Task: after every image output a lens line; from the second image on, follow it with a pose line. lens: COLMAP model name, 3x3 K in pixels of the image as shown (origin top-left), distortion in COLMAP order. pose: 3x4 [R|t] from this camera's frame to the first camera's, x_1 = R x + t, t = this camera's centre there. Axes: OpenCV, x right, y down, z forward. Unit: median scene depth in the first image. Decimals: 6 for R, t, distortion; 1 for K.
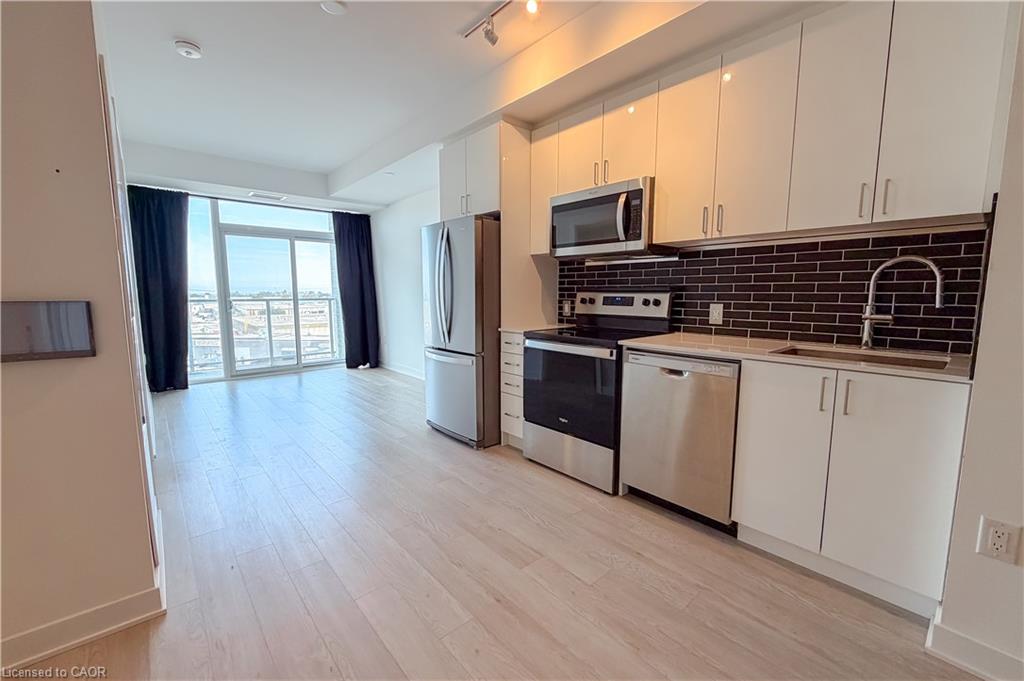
lens RADIAL K [[414.1, 0, 512.0], [0, 414.1, 340.5], [0, 0, 1]] dist [-0.002431, -0.000405]
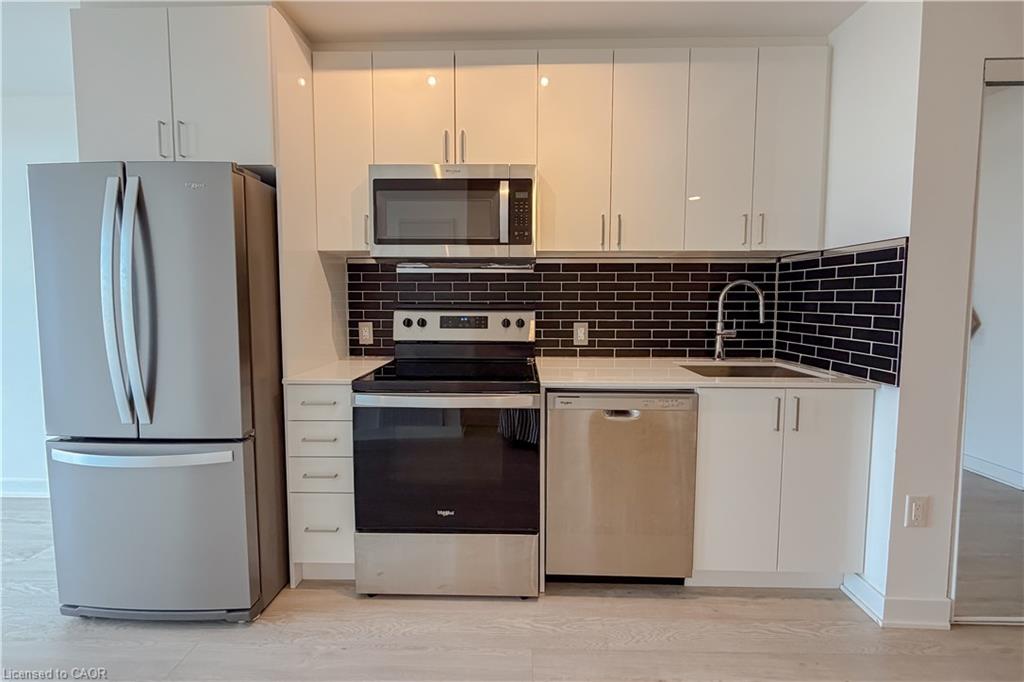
lens RADIAL K [[413.1, 0, 510.0], [0, 413.1, 324.7], [0, 0, 1]] dist [-0.000483, -0.000069]
pose [[0.680549, -0.045952, 0.731260, -0.260965], [0.085054, 0.996239, -0.016552, -0.078461], [-0.727749, 0.073461, 0.681897, 0.471485]]
